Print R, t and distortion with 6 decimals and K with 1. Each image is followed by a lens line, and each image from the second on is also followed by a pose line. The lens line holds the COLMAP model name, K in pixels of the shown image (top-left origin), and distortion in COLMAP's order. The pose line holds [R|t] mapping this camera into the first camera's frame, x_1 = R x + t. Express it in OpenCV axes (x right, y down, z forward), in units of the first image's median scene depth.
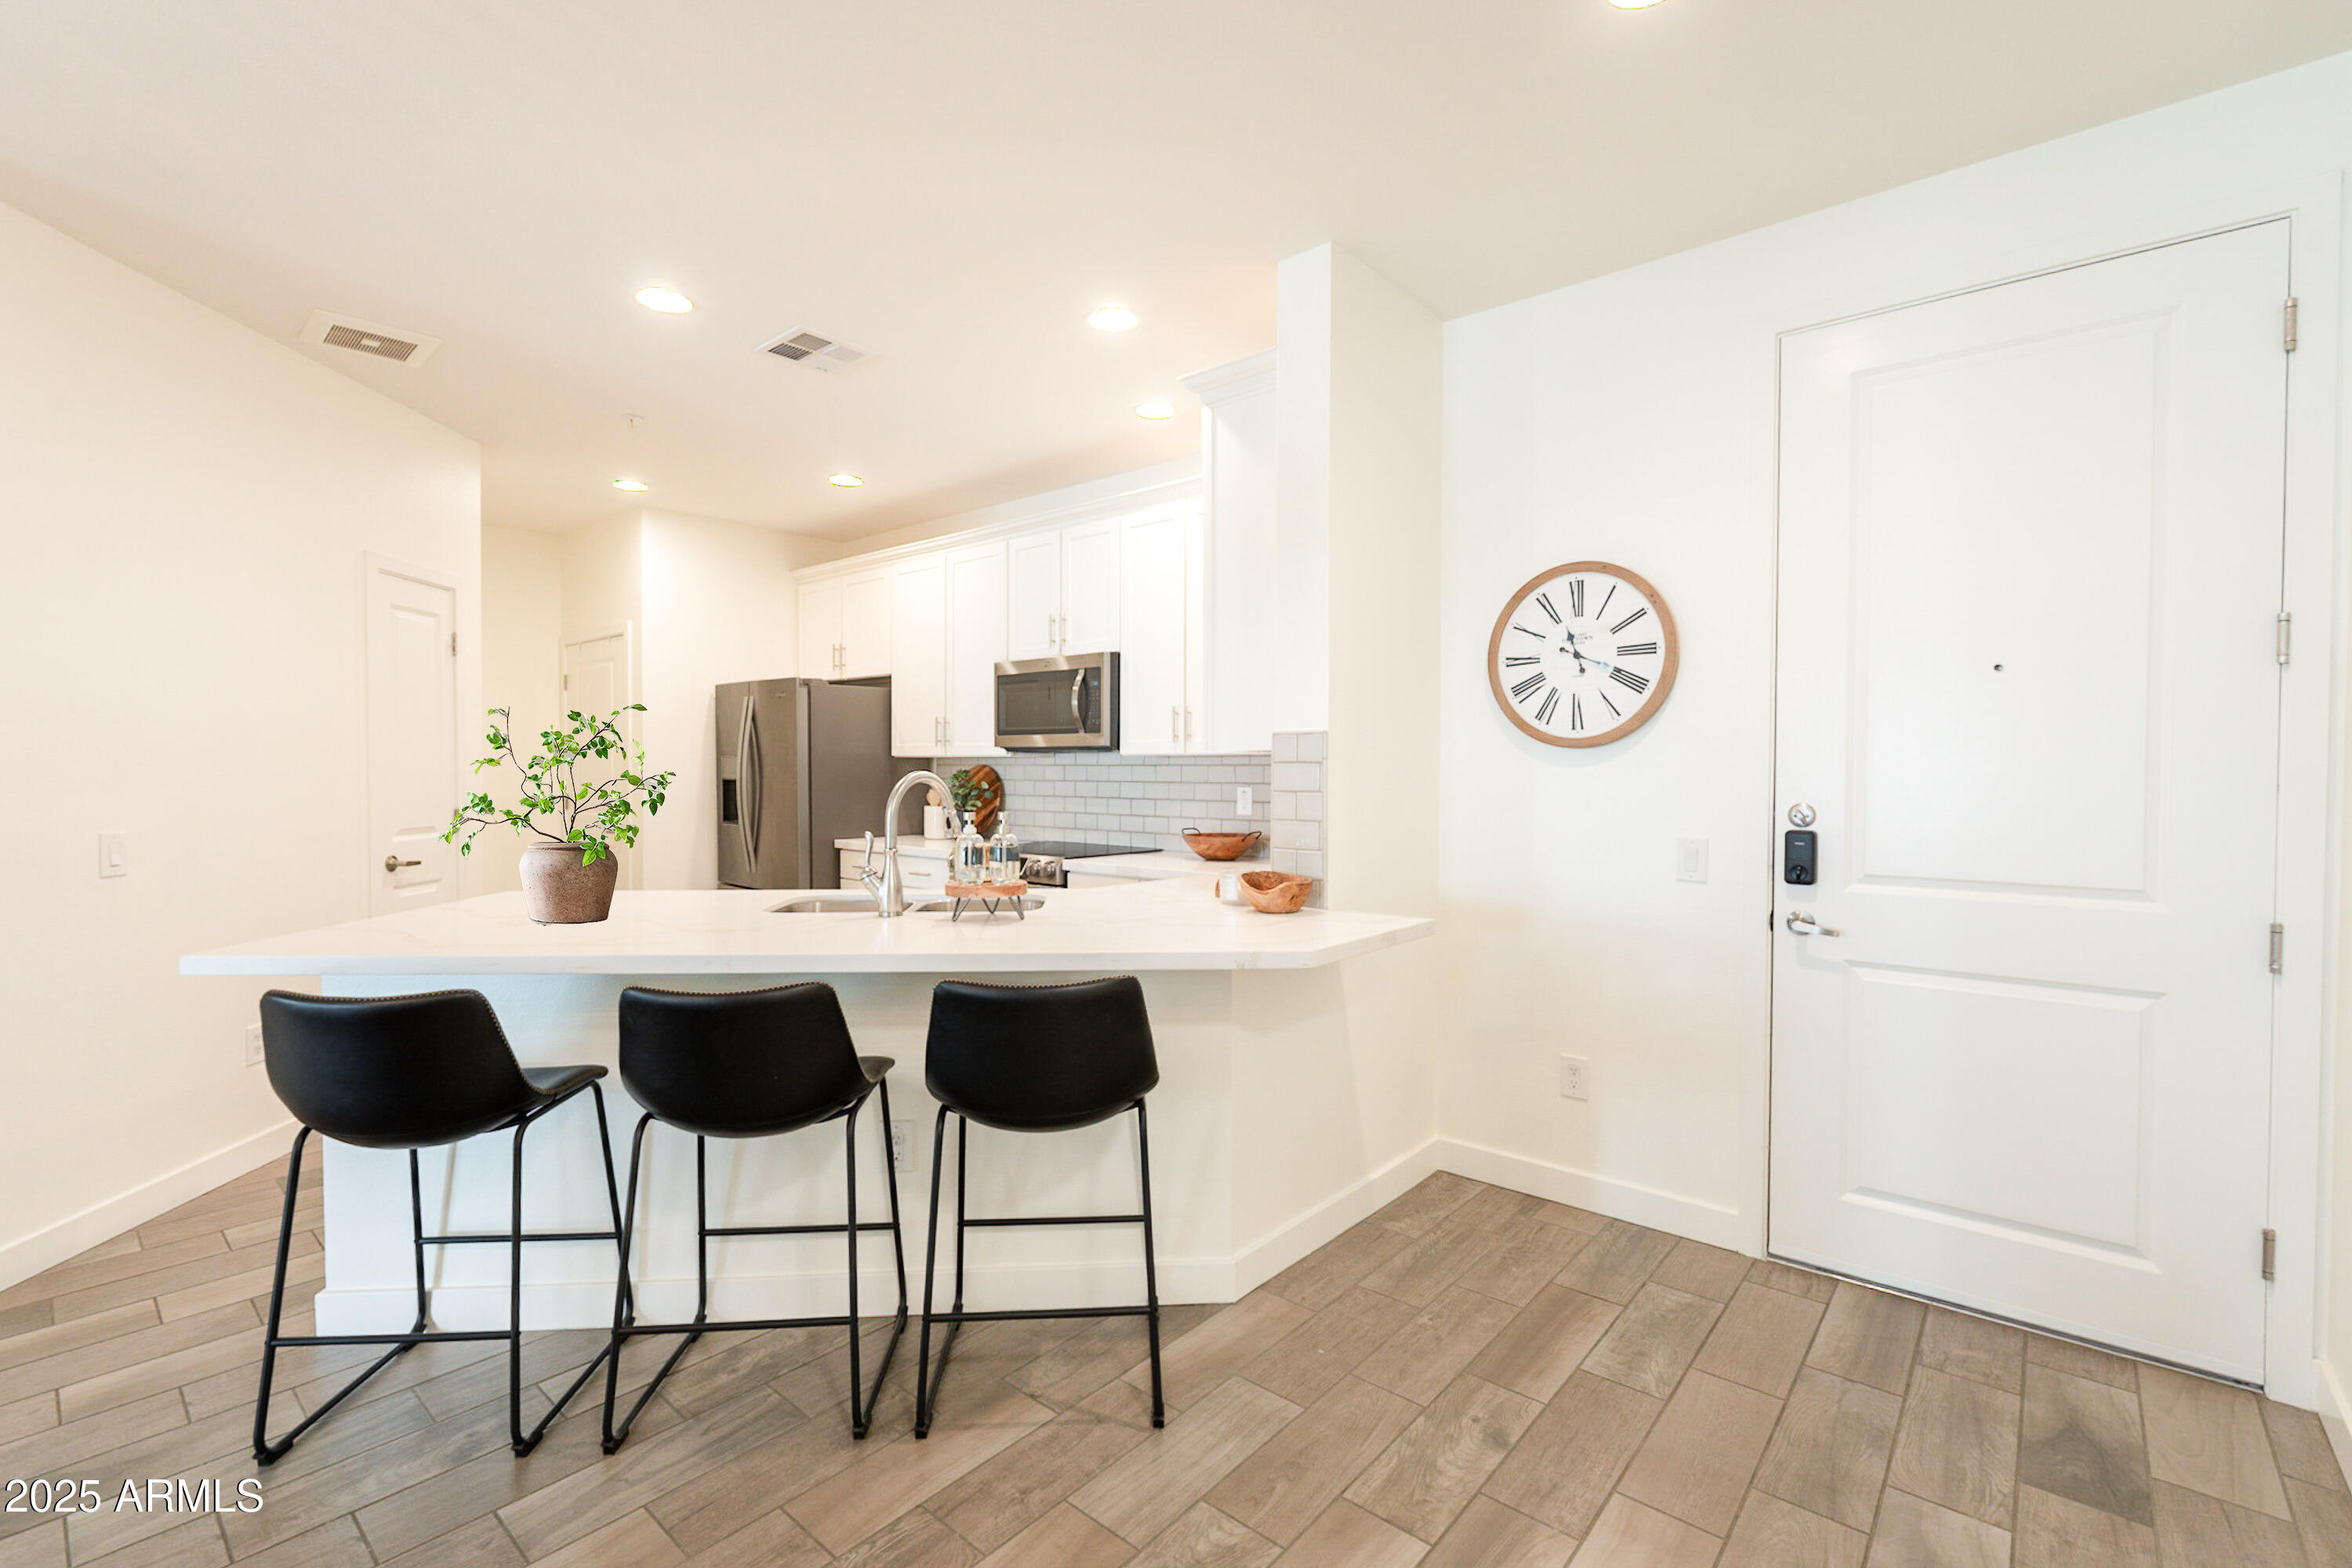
lens RADIAL K [[1037.6, 0, 1168.5], [0, 1037.6, 785.6], [0, 0, 1]] dist [0.000165, -0.000565]
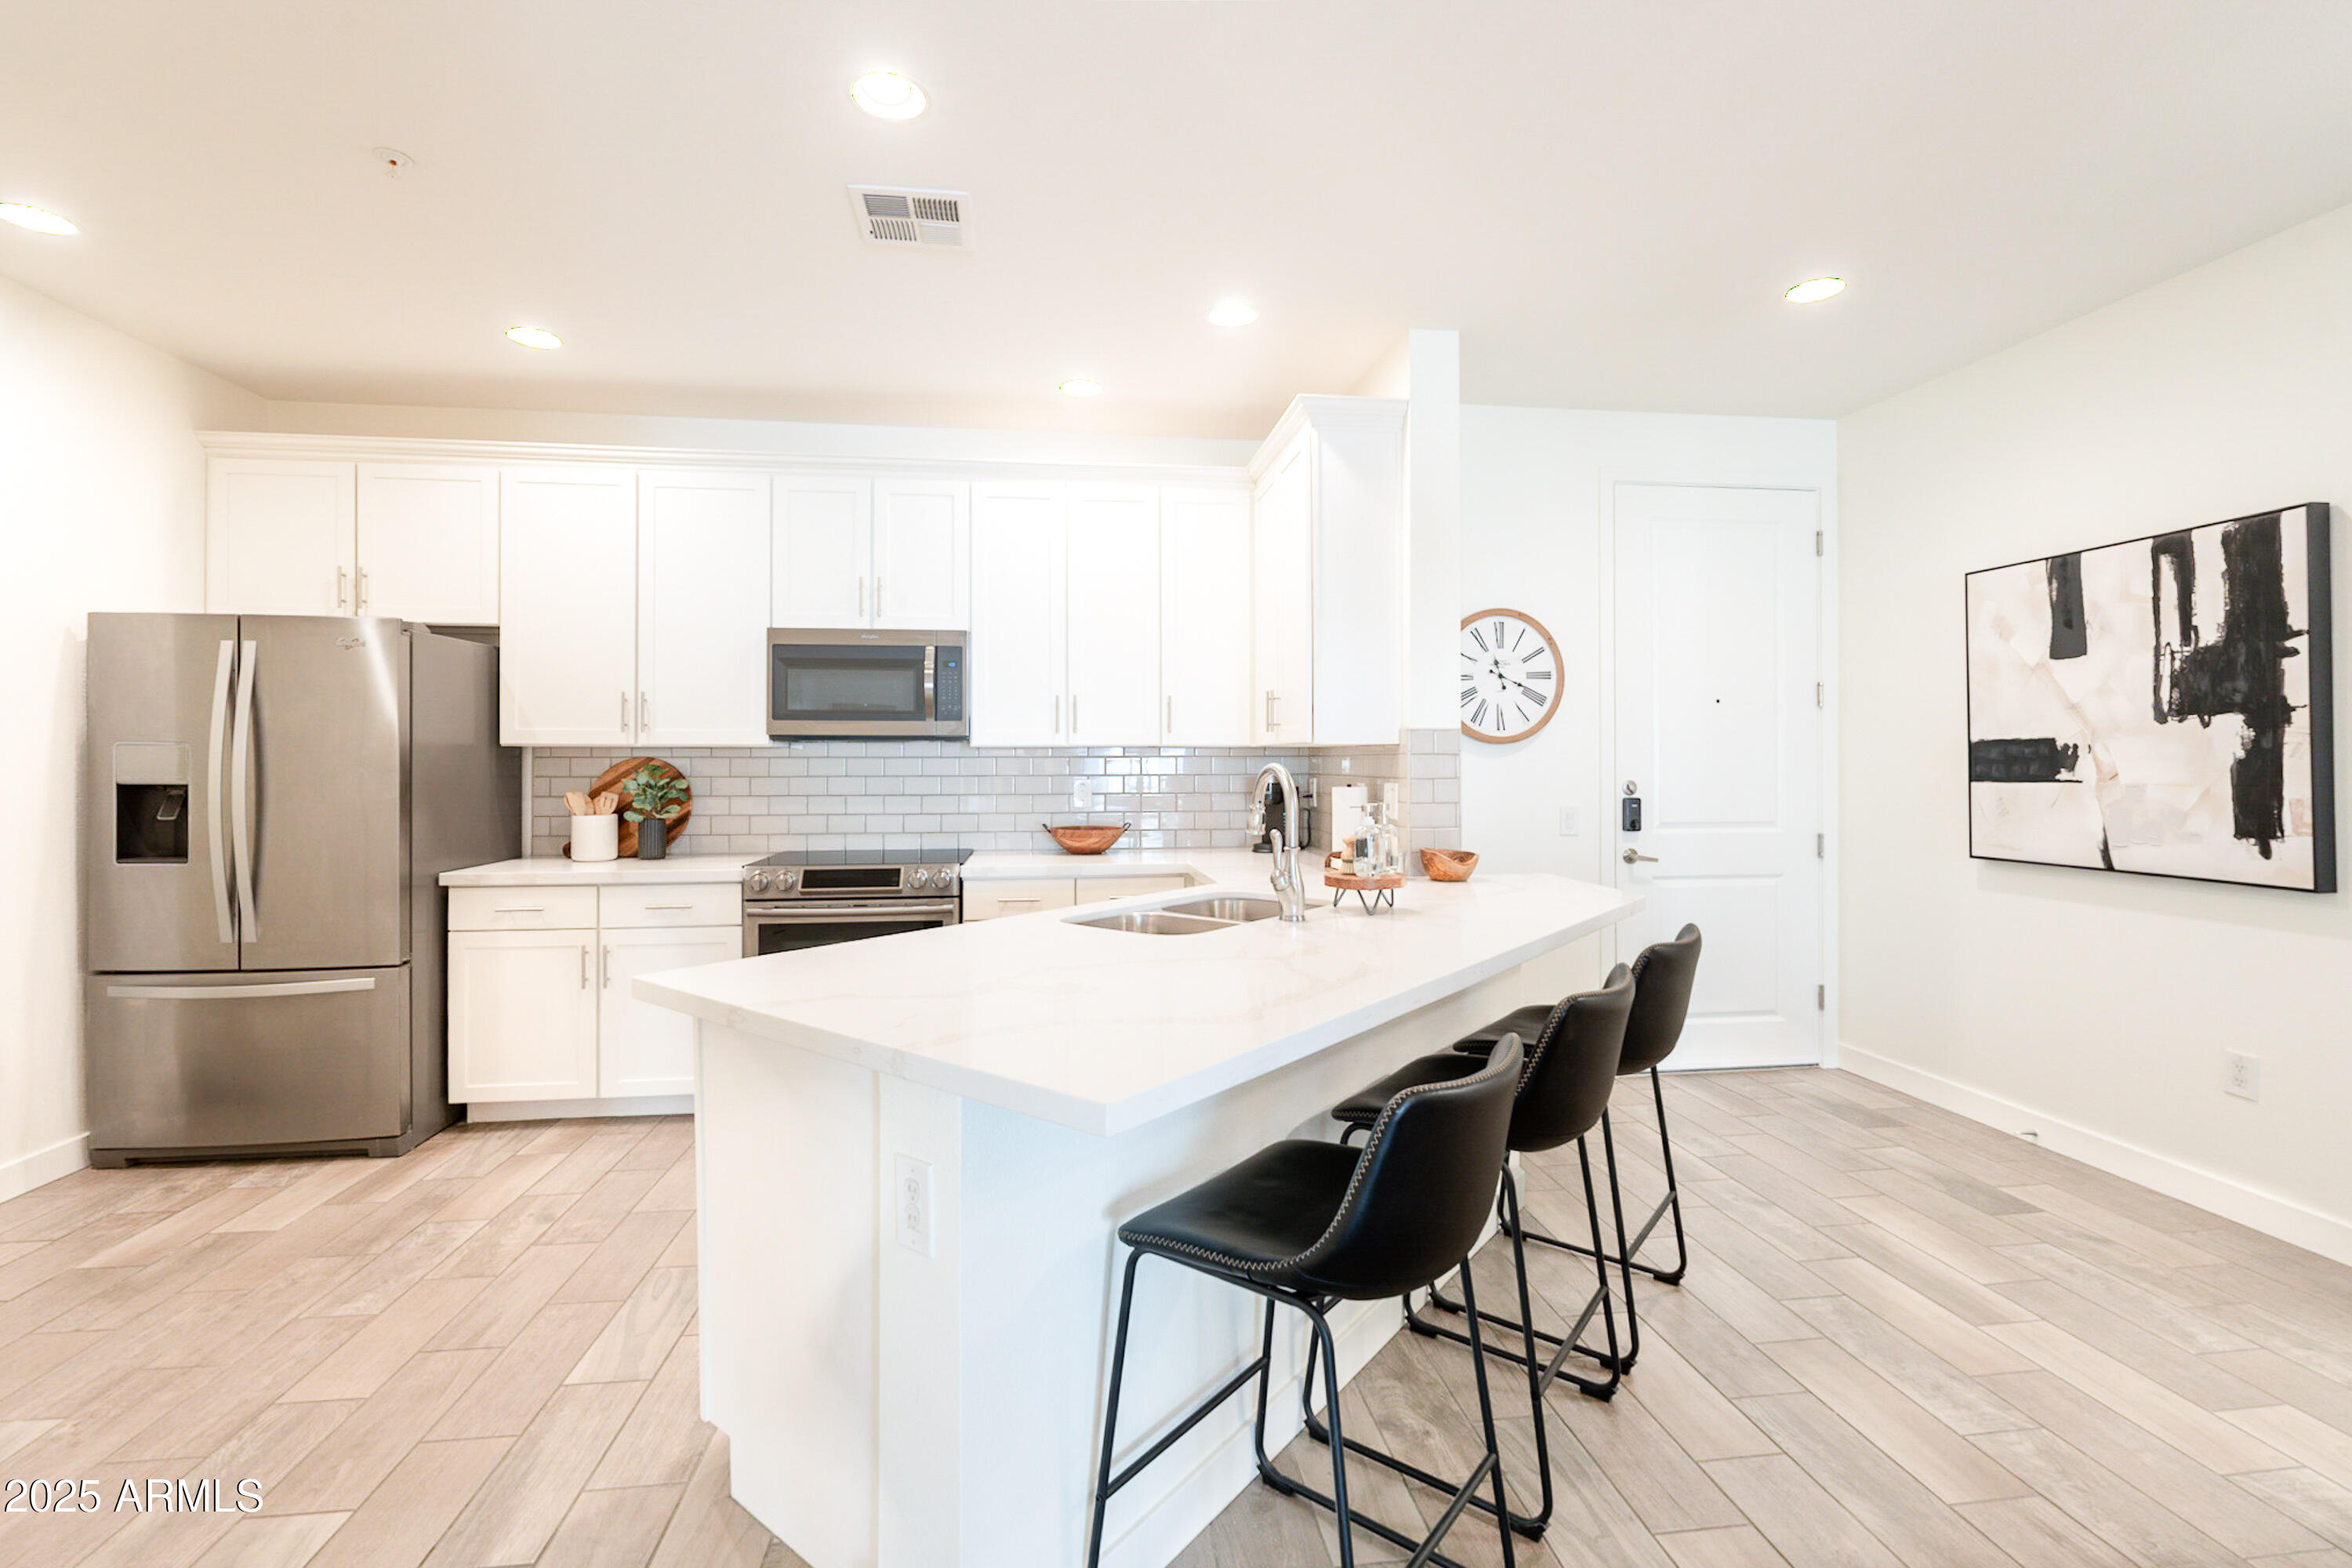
lens RADIAL K [[1037.6, 0, 1164.7], [0, 1037.6, 757.1], [0, 0, 1]] dist [0.000165, -0.000565]
pose [[0.667601, -0.000607, 0.744519, -0.903032], [0.016475, 0.999767, -0.013957, -0.006841], [-0.744337, 0.021584, 0.667455, 0.407667]]
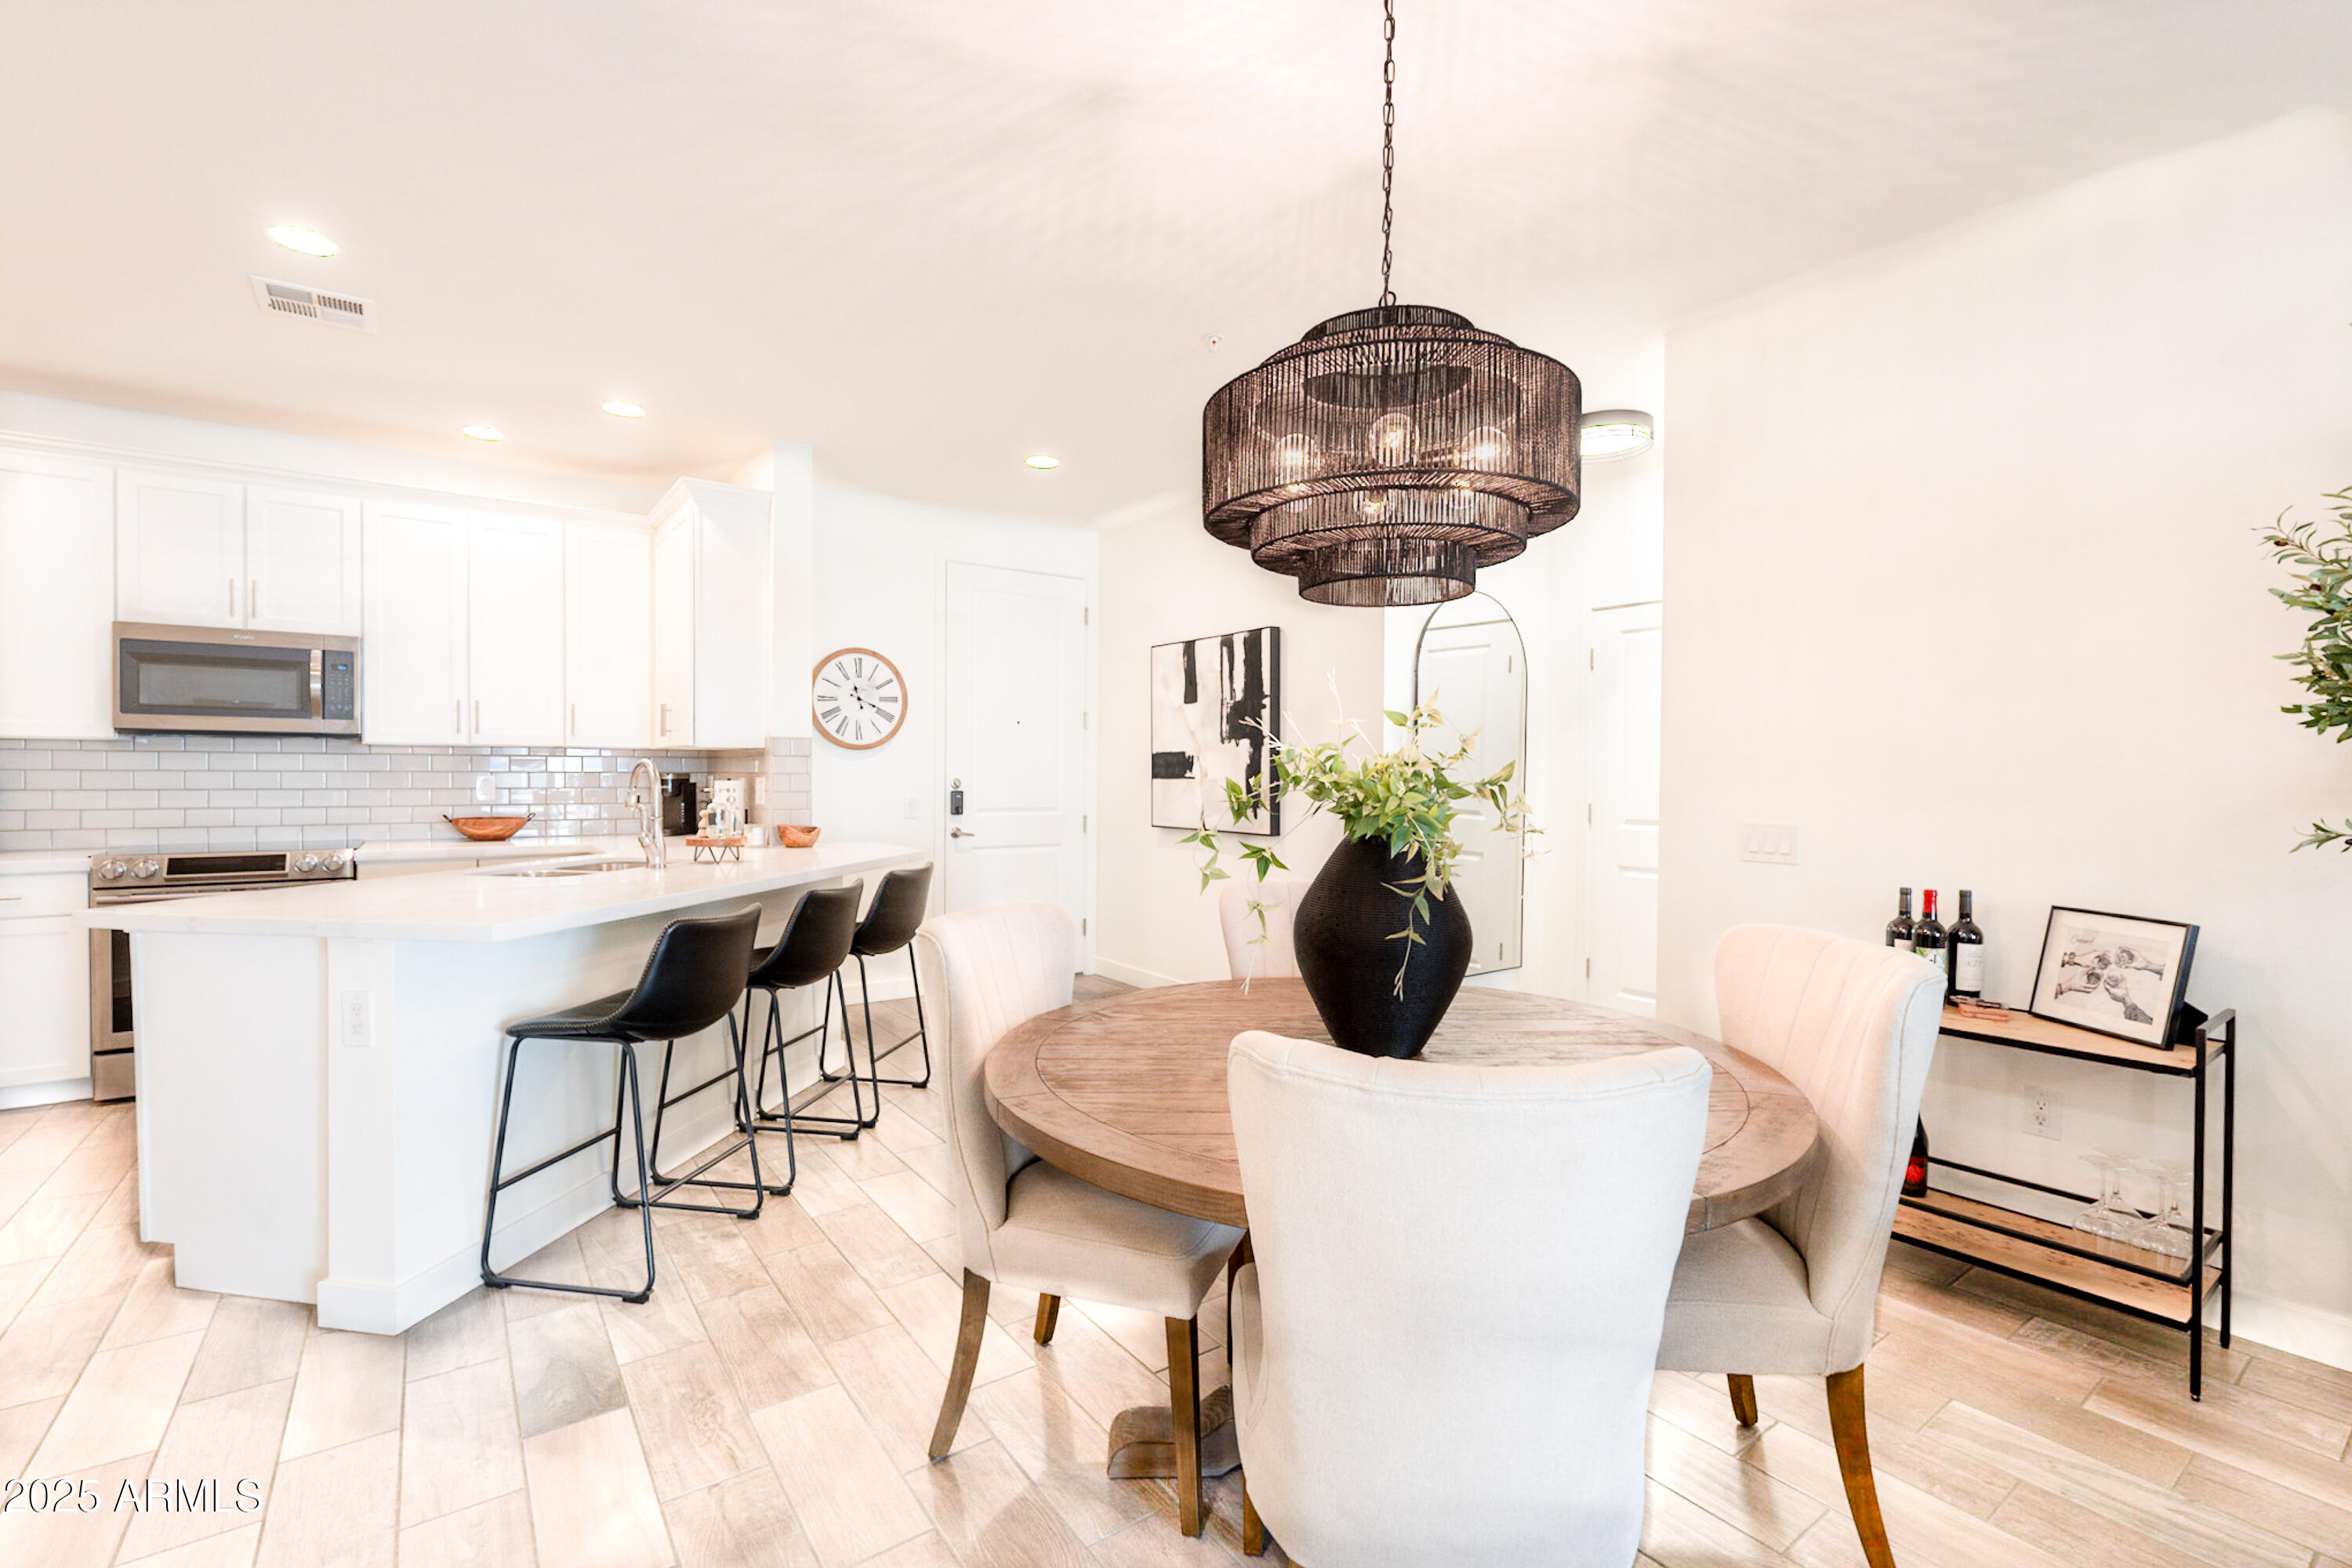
lens RADIAL K [[1037.6, 0, 1160.4], [0, 1037.6, 789.6], [0, 0, 1]] dist [0.000165, -0.000565]
pose [[0.235298, -0.017019, 0.971774, -1.227196], [0.011052, 0.999829, 0.014834, 0.012007], [-0.971860, 0.007249, 0.235446, 0.056061]]
